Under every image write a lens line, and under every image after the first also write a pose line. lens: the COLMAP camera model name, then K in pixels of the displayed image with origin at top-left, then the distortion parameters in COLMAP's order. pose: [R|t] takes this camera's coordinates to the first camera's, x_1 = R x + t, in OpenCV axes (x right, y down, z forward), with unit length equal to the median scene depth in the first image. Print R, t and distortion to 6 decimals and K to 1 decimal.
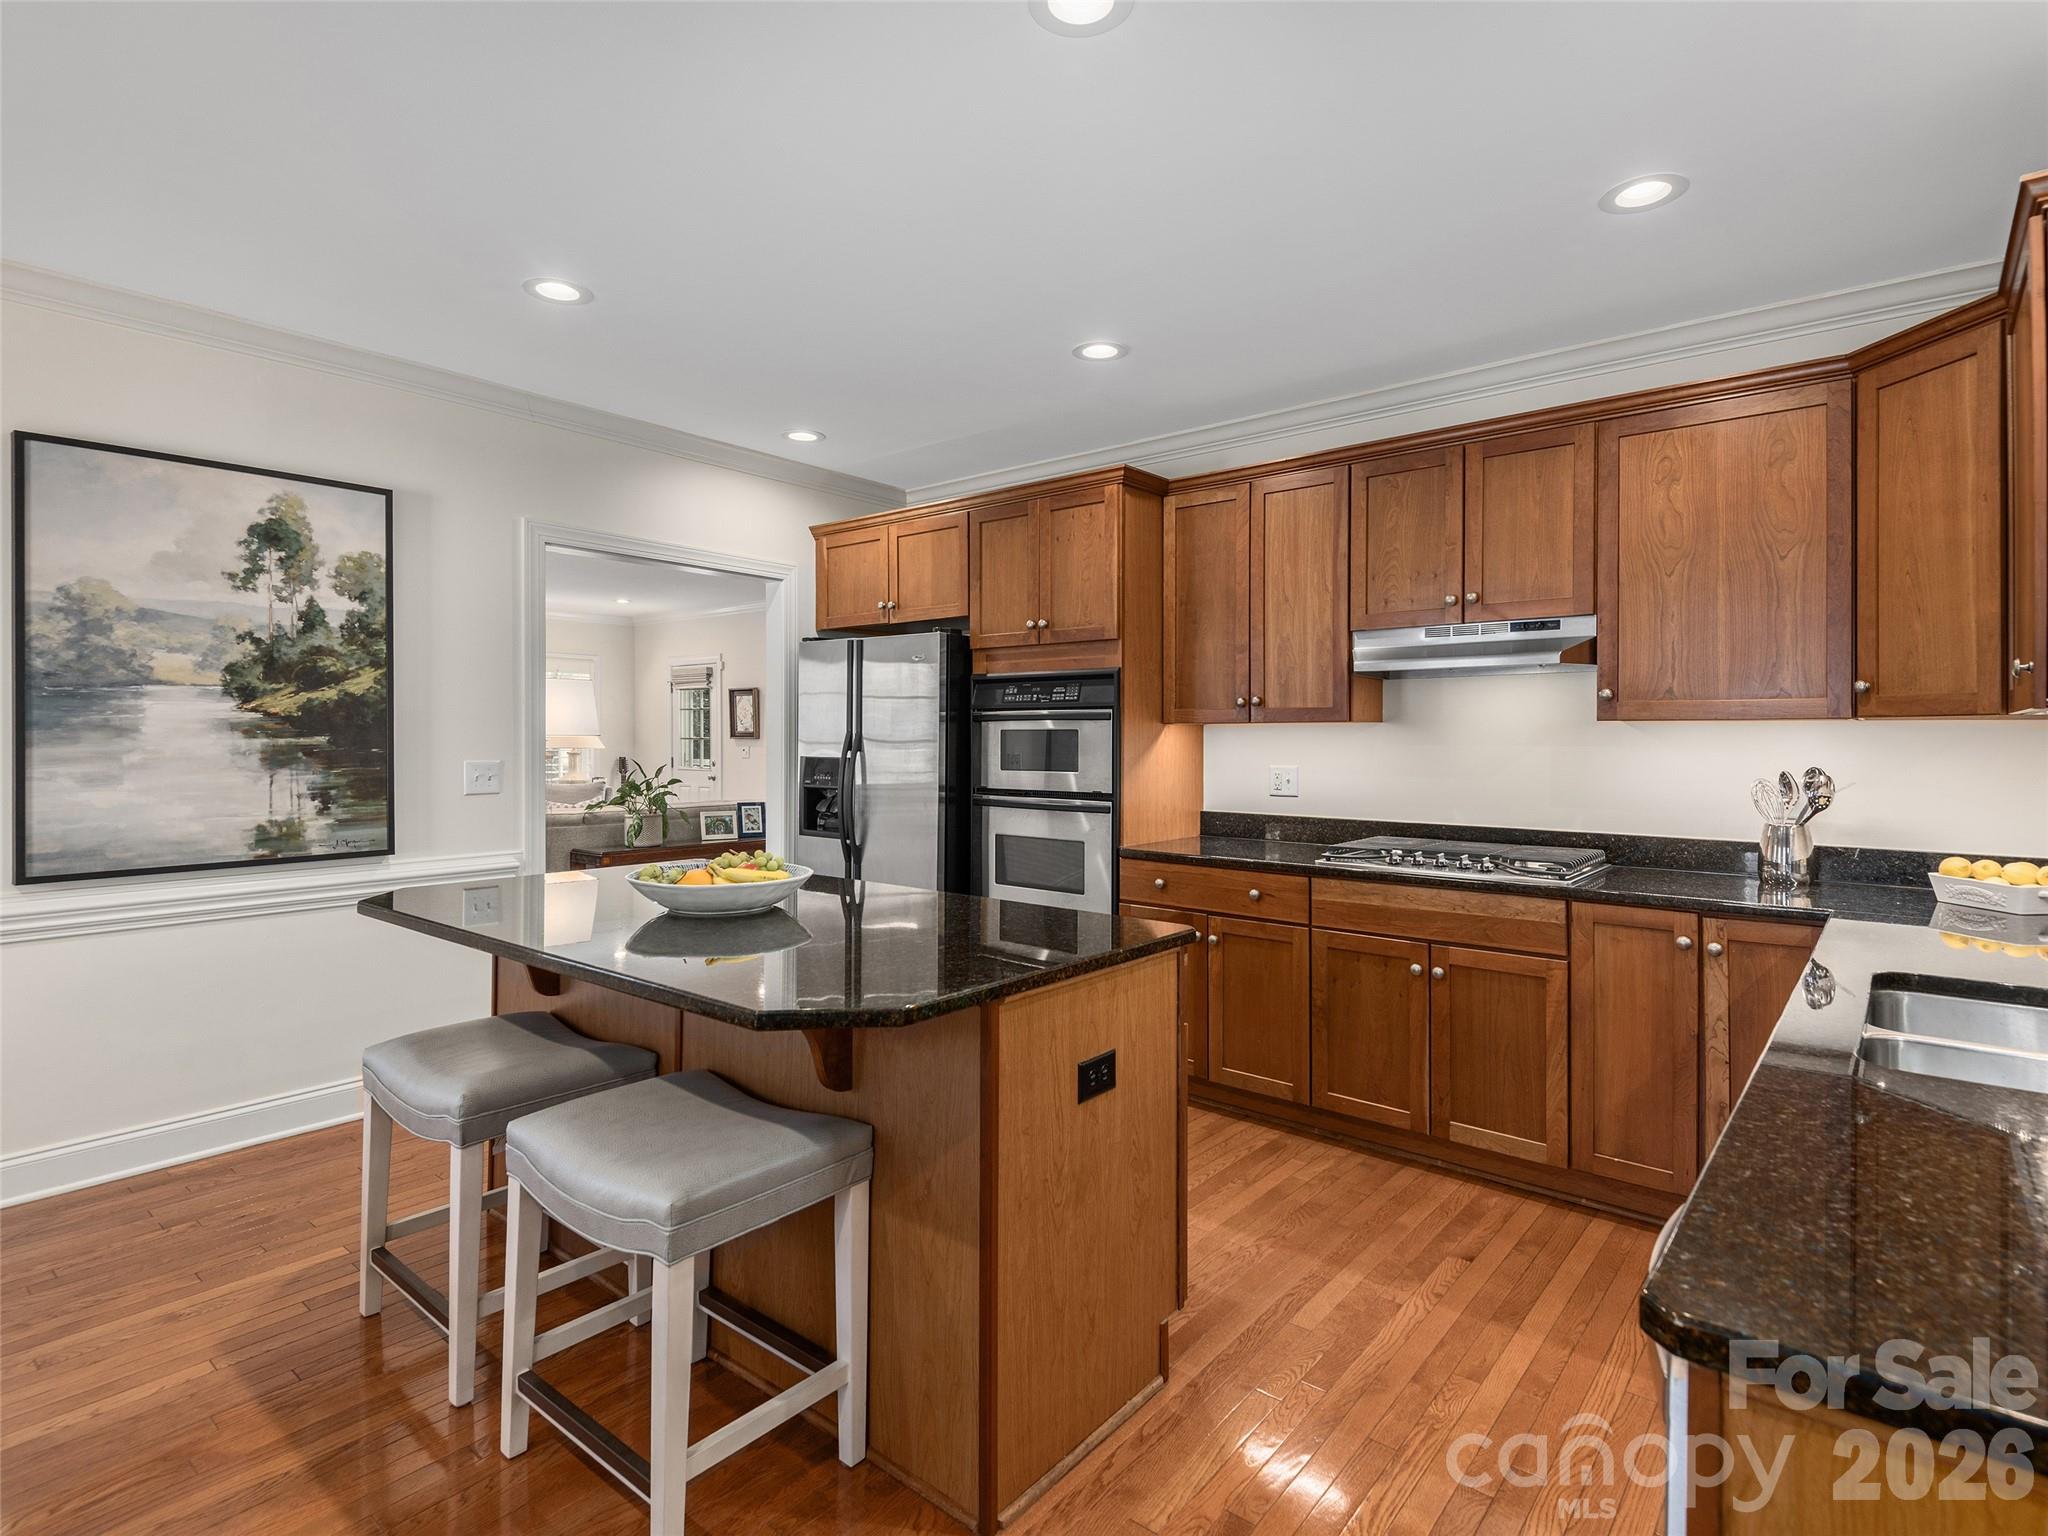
lens RADIAL K [[1038.3, 0, 1013.5], [0, 1038.3, 748.0], [0, 0, 1]] dist [0.005287, -0.013877]
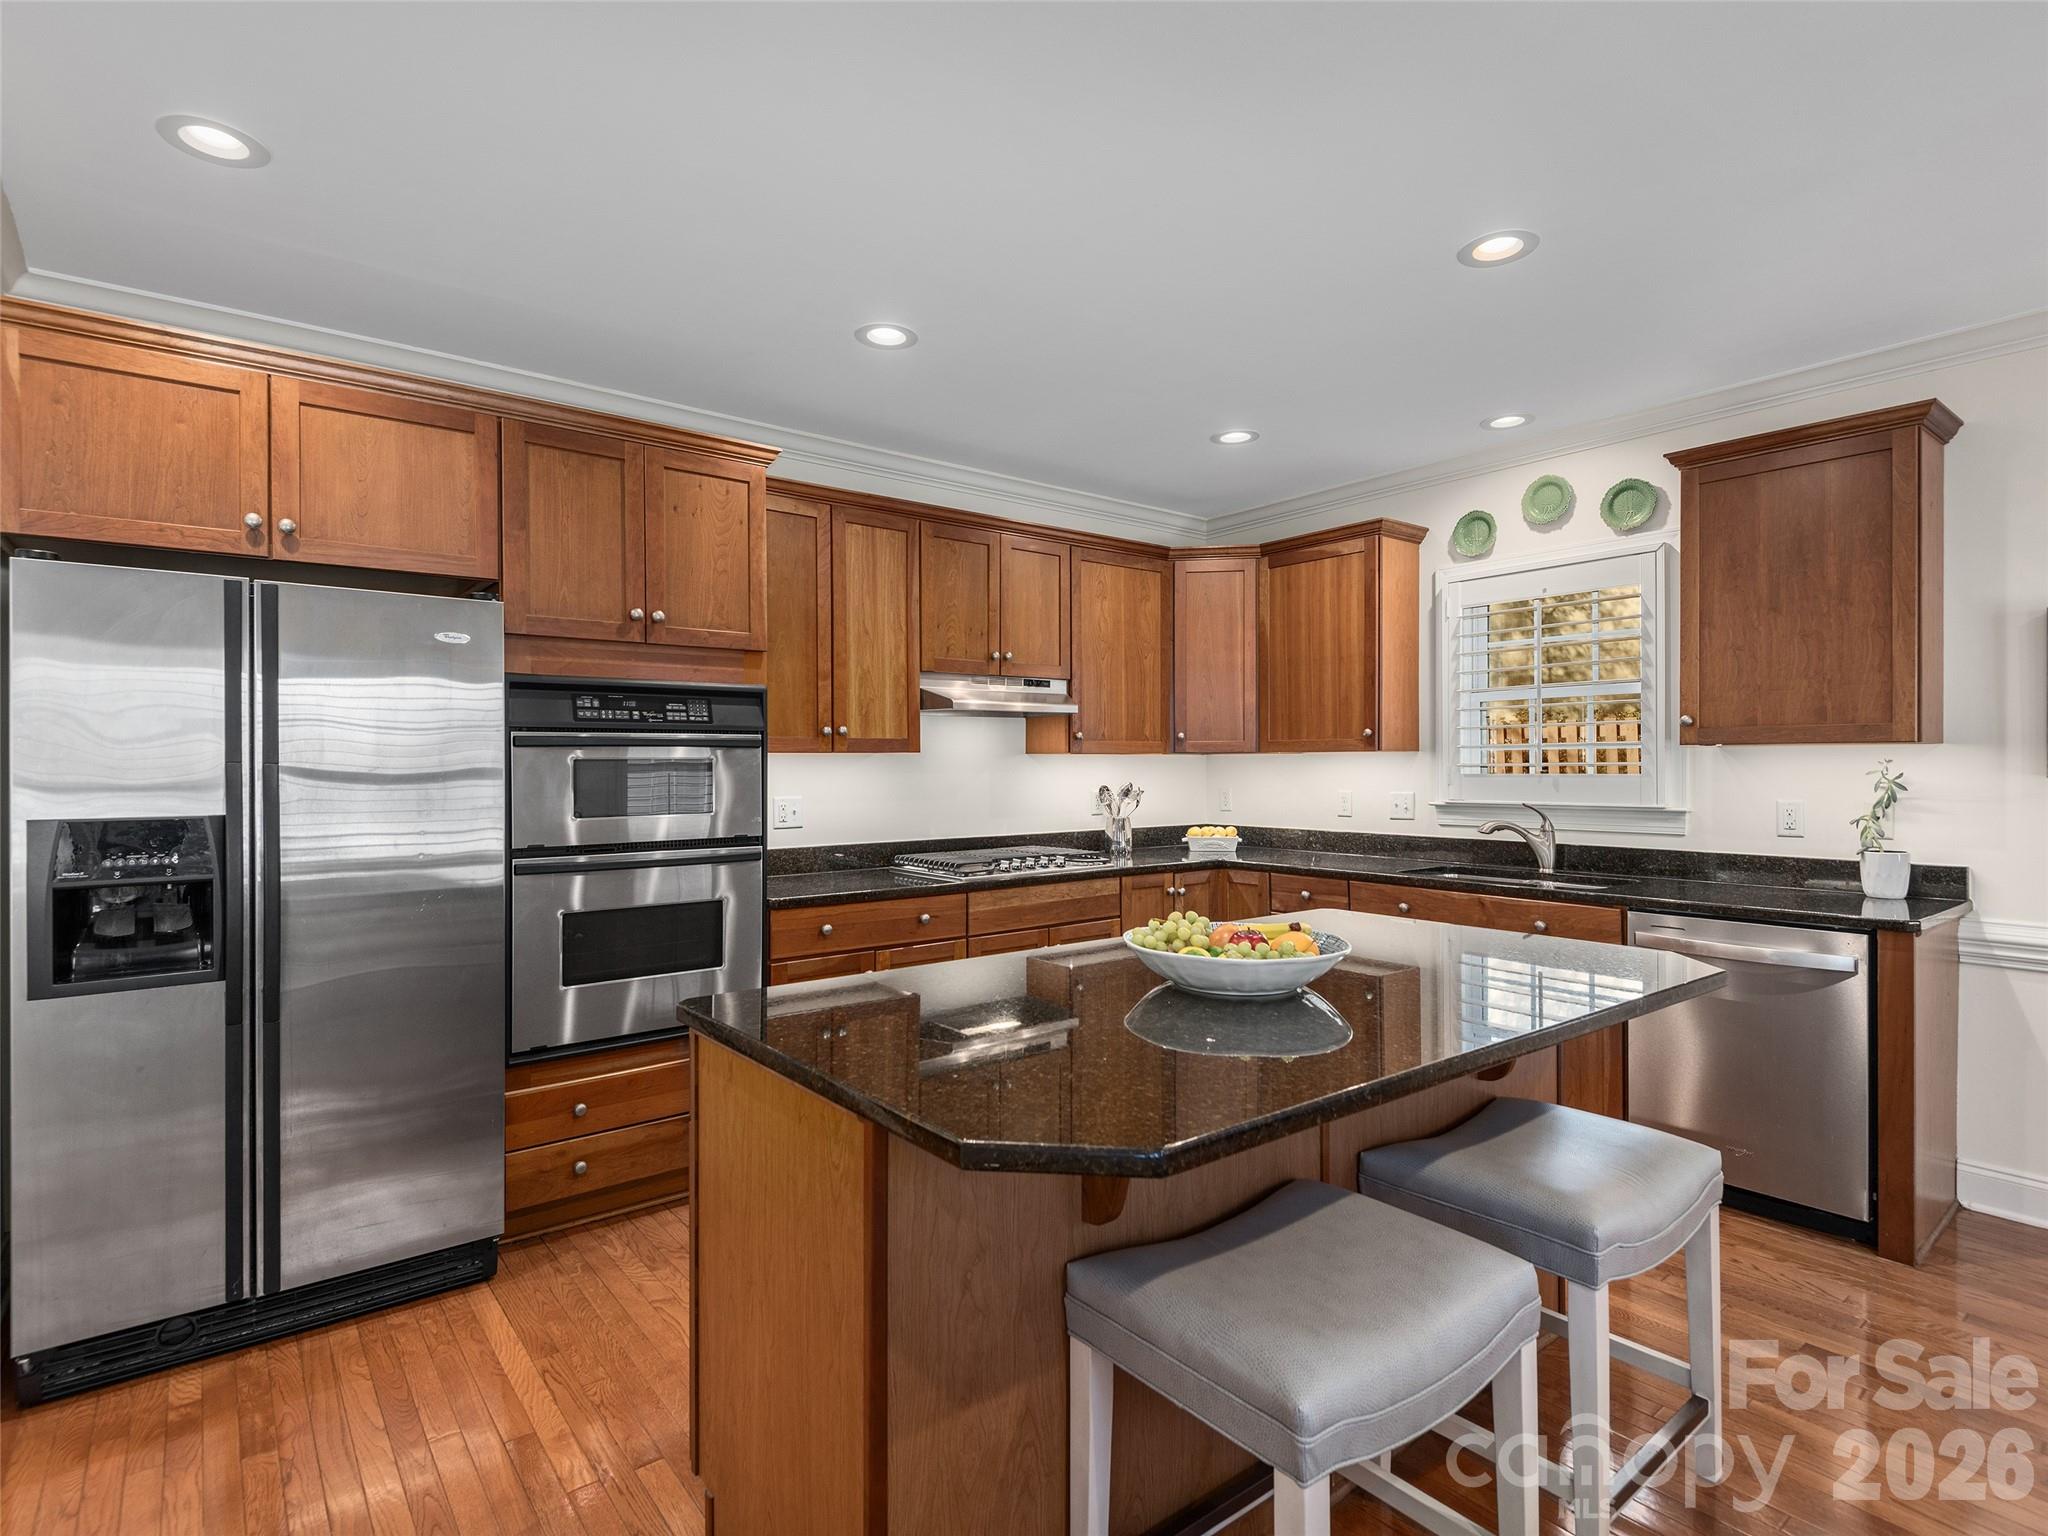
lens RADIAL K [[1038.3, 0, 1031.3], [0, 1038.3, 772.4], [0, 0, 1]] dist [0.005287, -0.013877]
pose [[0.184171, -0.015578, 0.982771, -0.711300], [0.012251, 0.999833, 0.013553, -0.017053], [-0.982818, 0.009544, 0.184331, 0.655465]]
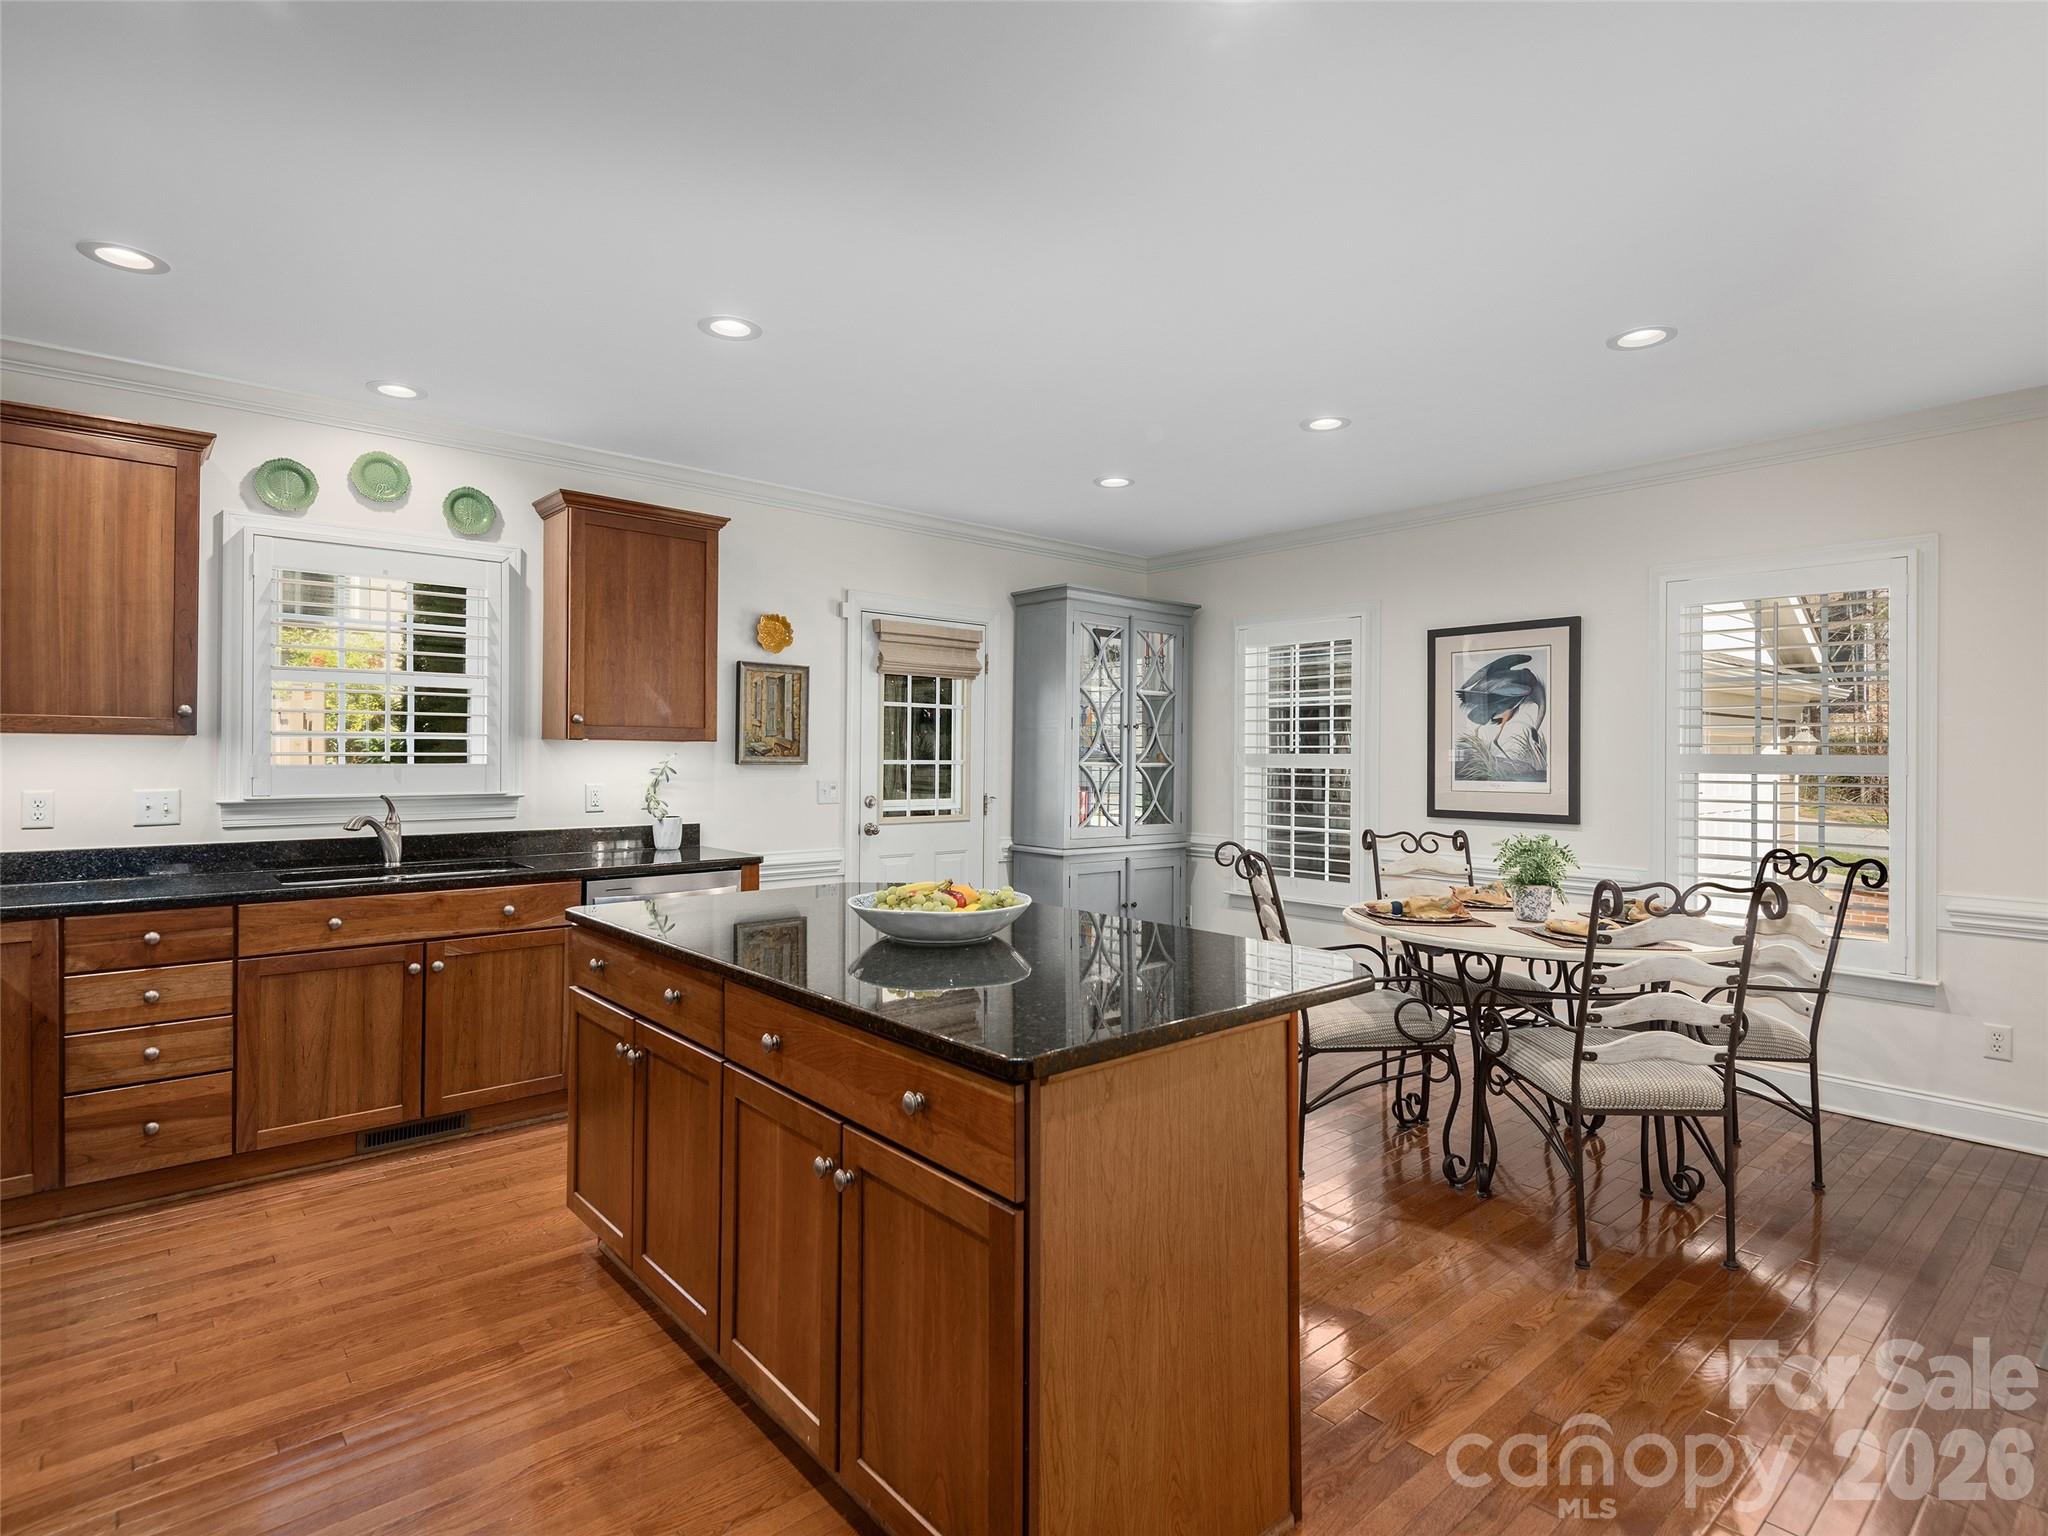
lens RADIAL K [[1038.3, 0, 1006.1], [0, 1038.3, 767.6], [0, 0, 1]] dist [0.005287, -0.013877]
pose [[-0.992759, -0.011822, 0.119543, -0.293922], [-0.009870, 0.999808, 0.016912, -0.014572], [-0.119720, 0.015610, -0.992685, 1.273079]]
